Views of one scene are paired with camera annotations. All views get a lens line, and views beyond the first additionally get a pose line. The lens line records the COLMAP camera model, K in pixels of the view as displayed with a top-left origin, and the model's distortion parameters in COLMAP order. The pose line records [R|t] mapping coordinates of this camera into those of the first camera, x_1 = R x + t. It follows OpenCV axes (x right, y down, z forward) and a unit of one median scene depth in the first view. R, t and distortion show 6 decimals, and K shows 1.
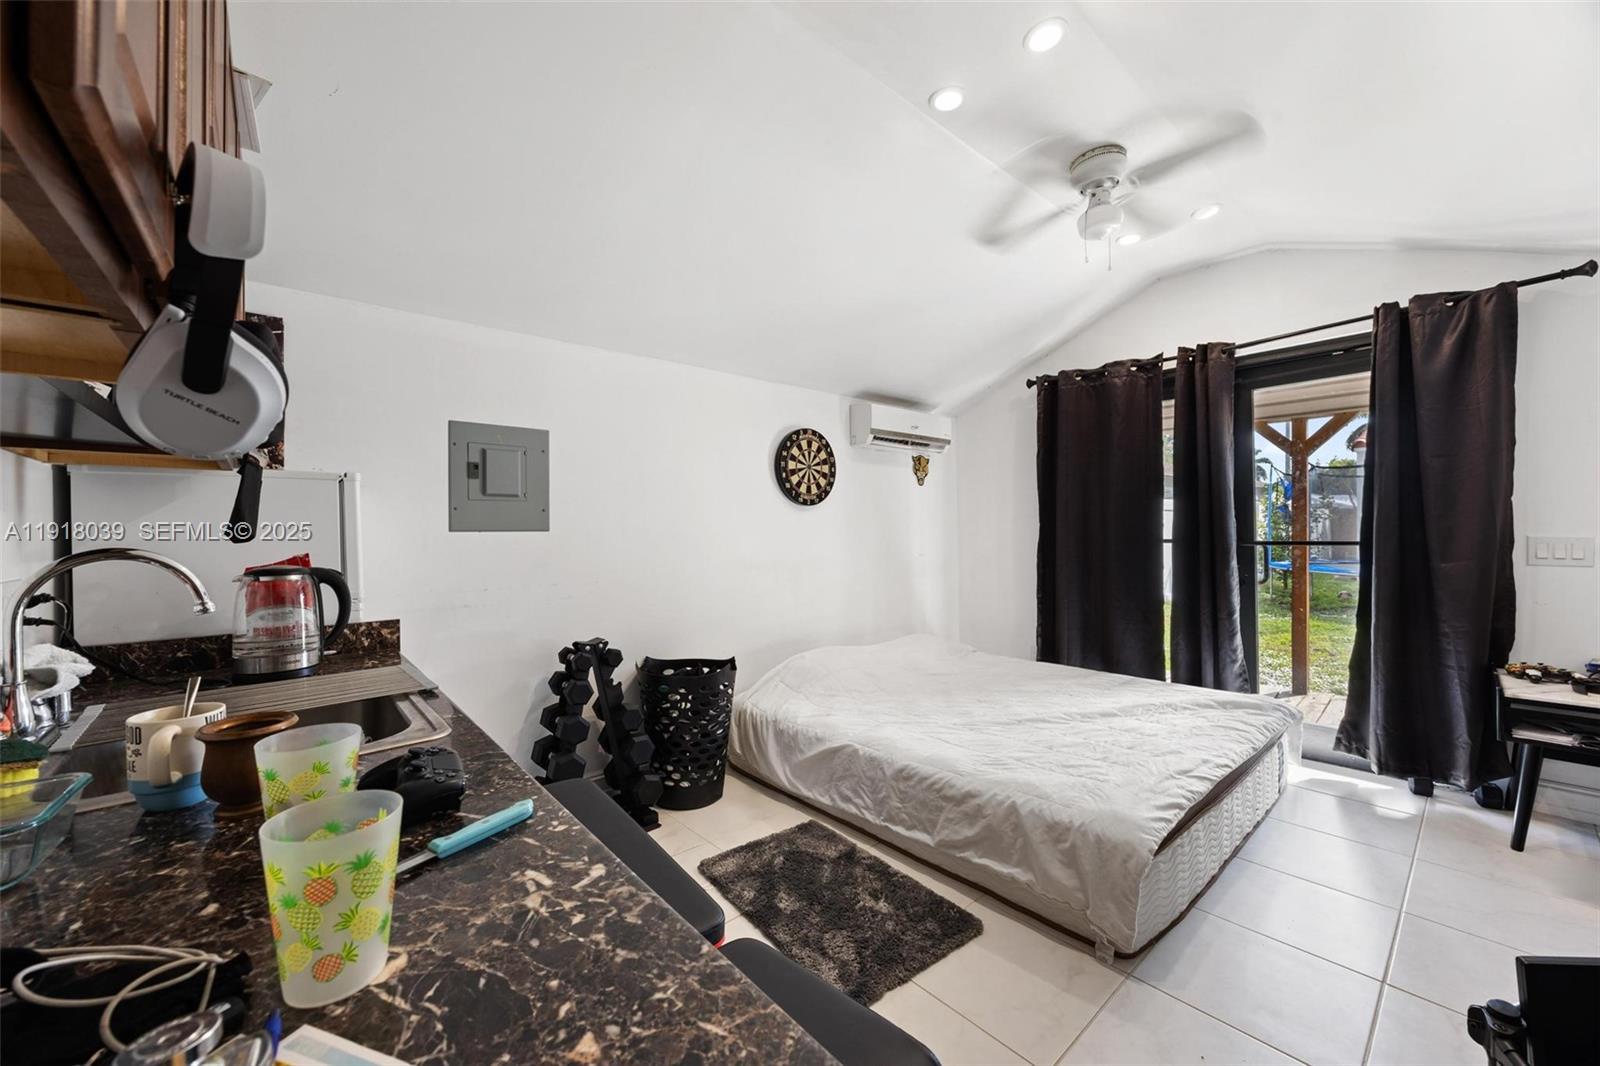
lens RADIAL K [[612.2, 0, 800.0], [0, 612.2, 533.0], [0, 0, 1]] dist [-0.002120, -0.000122]
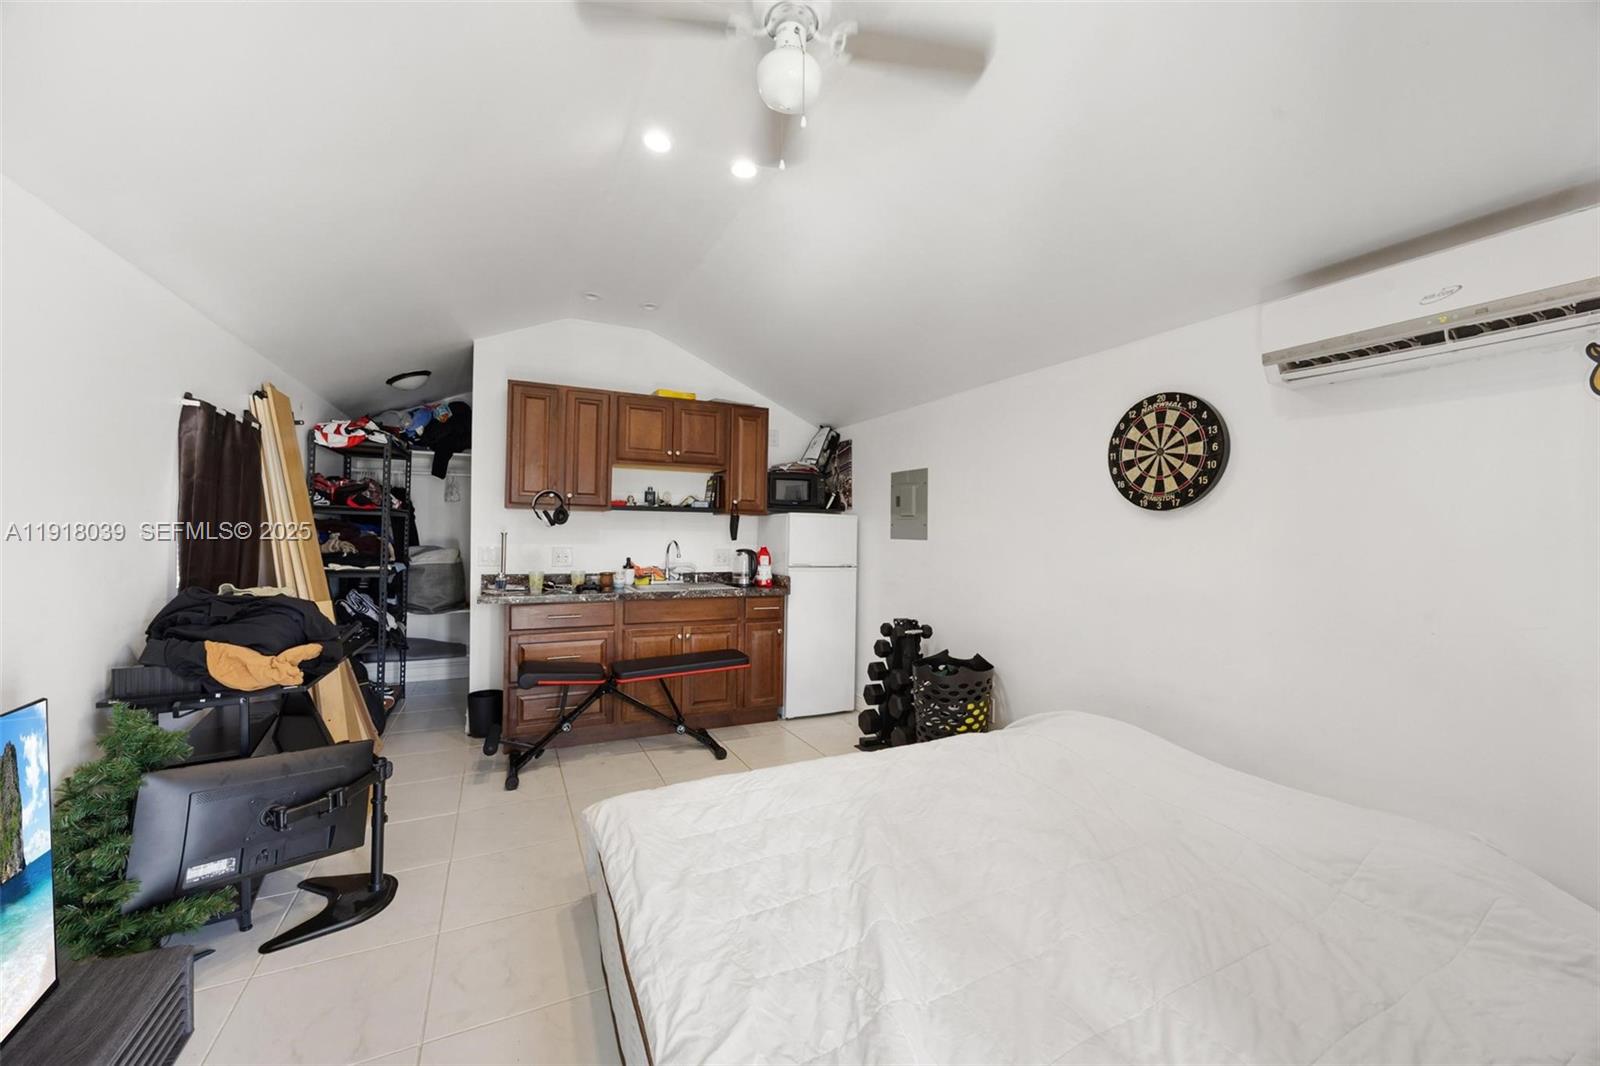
lens RADIAL K [[612.2, 0, 800.0], [0, 612.2, 533.0], [0, 0, 1]] dist [-0.002120, -0.000122]
pose [[-0.255354, 0.012262, -0.966770, 0.758828], [-0.008005, 0.999858, 0.014796, -0.027501], [0.966814, 0.011518, -0.255220, 0.802718]]
